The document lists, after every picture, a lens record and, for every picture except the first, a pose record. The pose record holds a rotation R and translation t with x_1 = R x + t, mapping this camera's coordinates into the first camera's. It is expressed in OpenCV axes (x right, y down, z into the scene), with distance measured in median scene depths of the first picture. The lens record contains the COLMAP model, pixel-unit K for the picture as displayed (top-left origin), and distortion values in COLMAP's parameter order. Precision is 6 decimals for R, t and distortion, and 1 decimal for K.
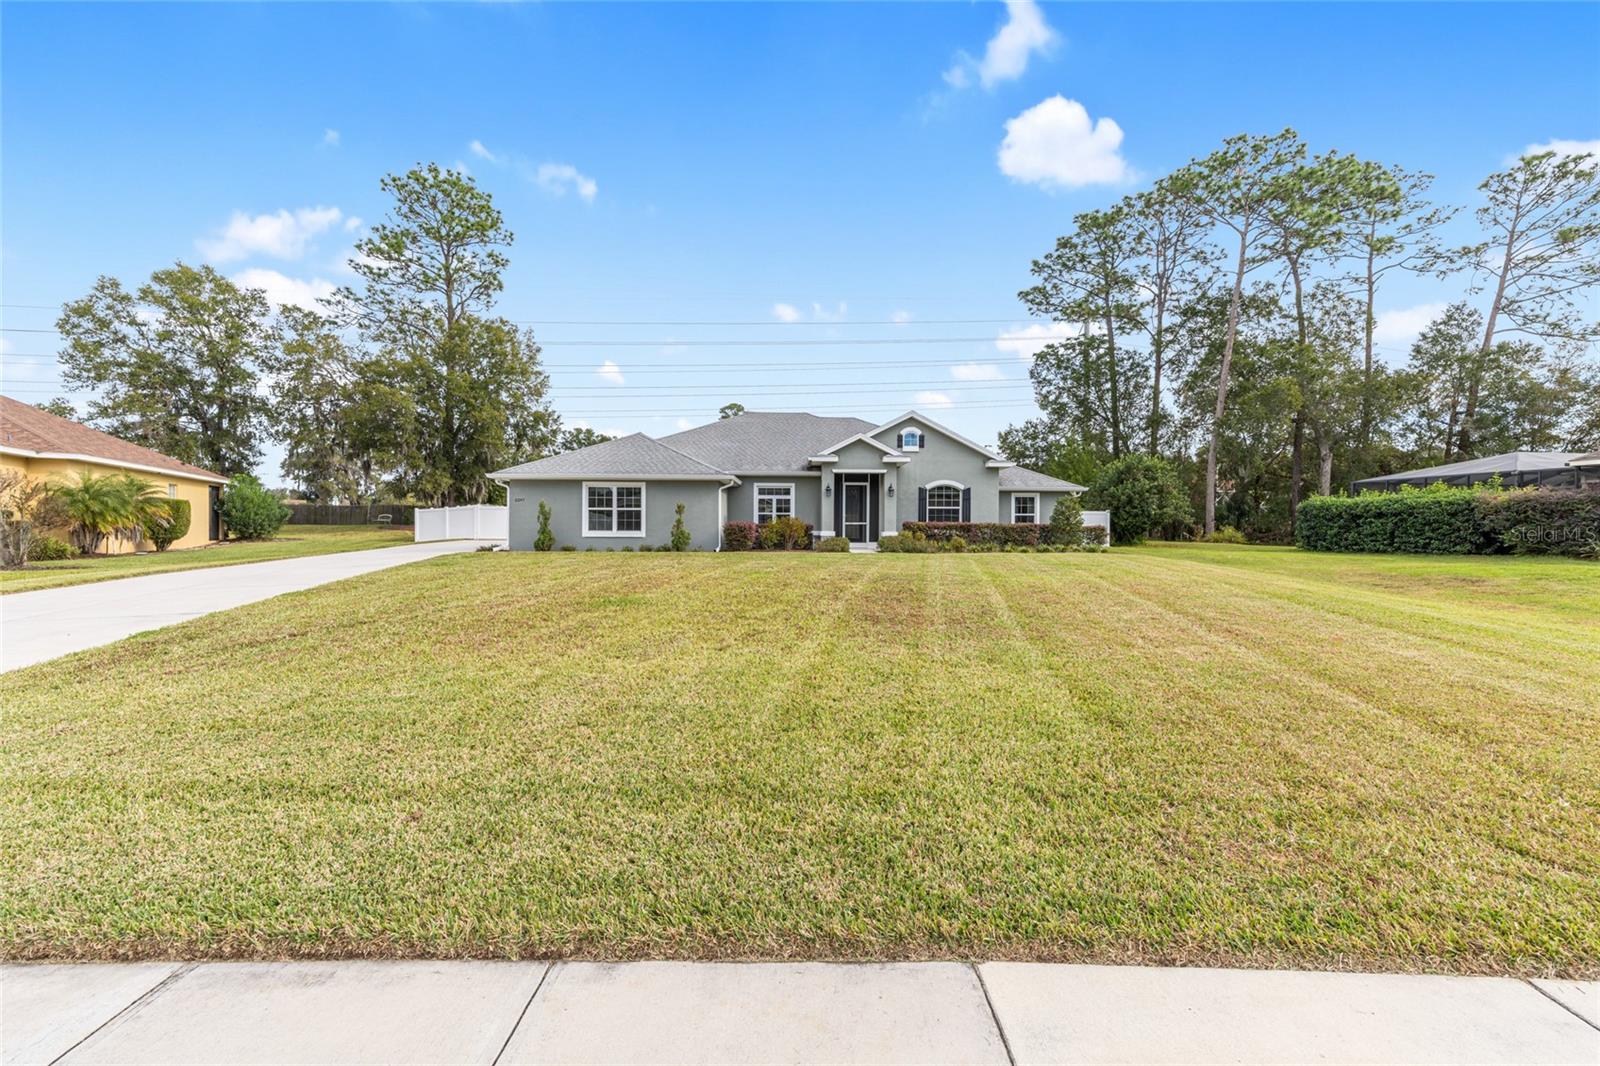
lens RADIAL K [[633.6, 0, 800.0], [0, 633.6, 533.0], [0, 0, 1]] dist [0.008093, -0.000067]
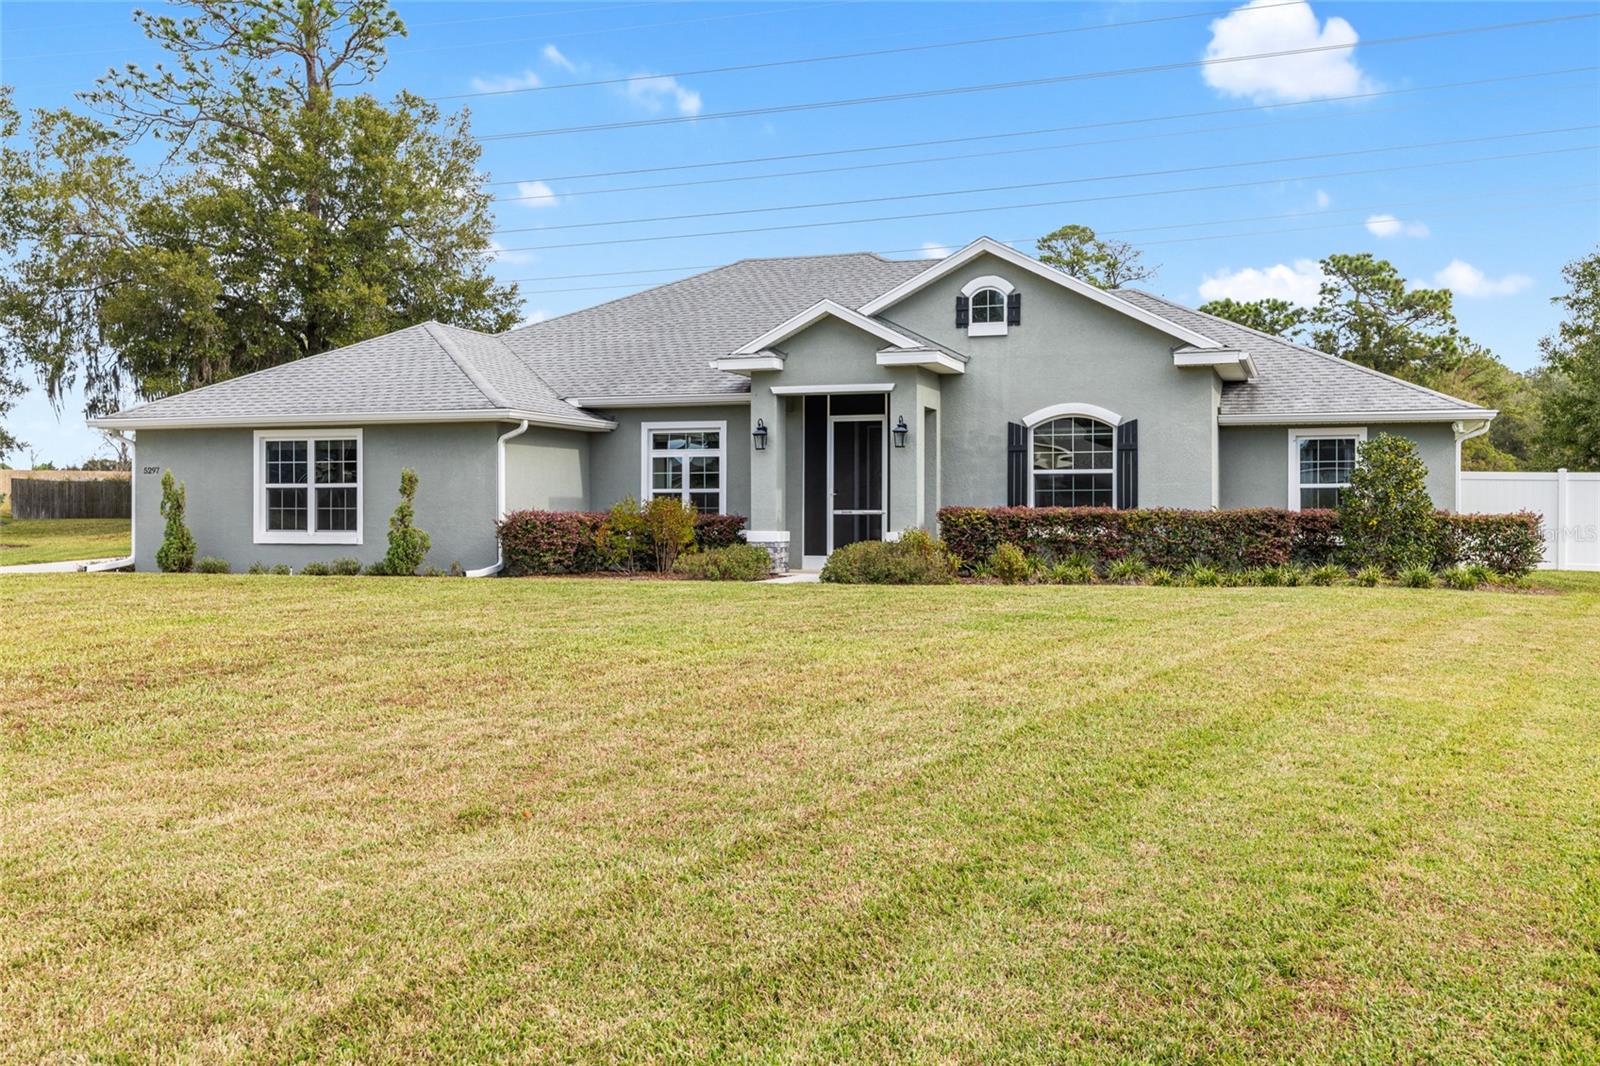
lens RADIAL K [[1472.8, 0, 800.0], [0, 1472.8, 533.0], [0, 0, 1]] dist [0.021372, 0.006442]
pose [[0.941517, -0.001313, -0.336964, 0.383503], [0.002048, 0.999996, 0.001824, -0.002990], [0.336961, -0.002408, 0.941516, 0.061706]]
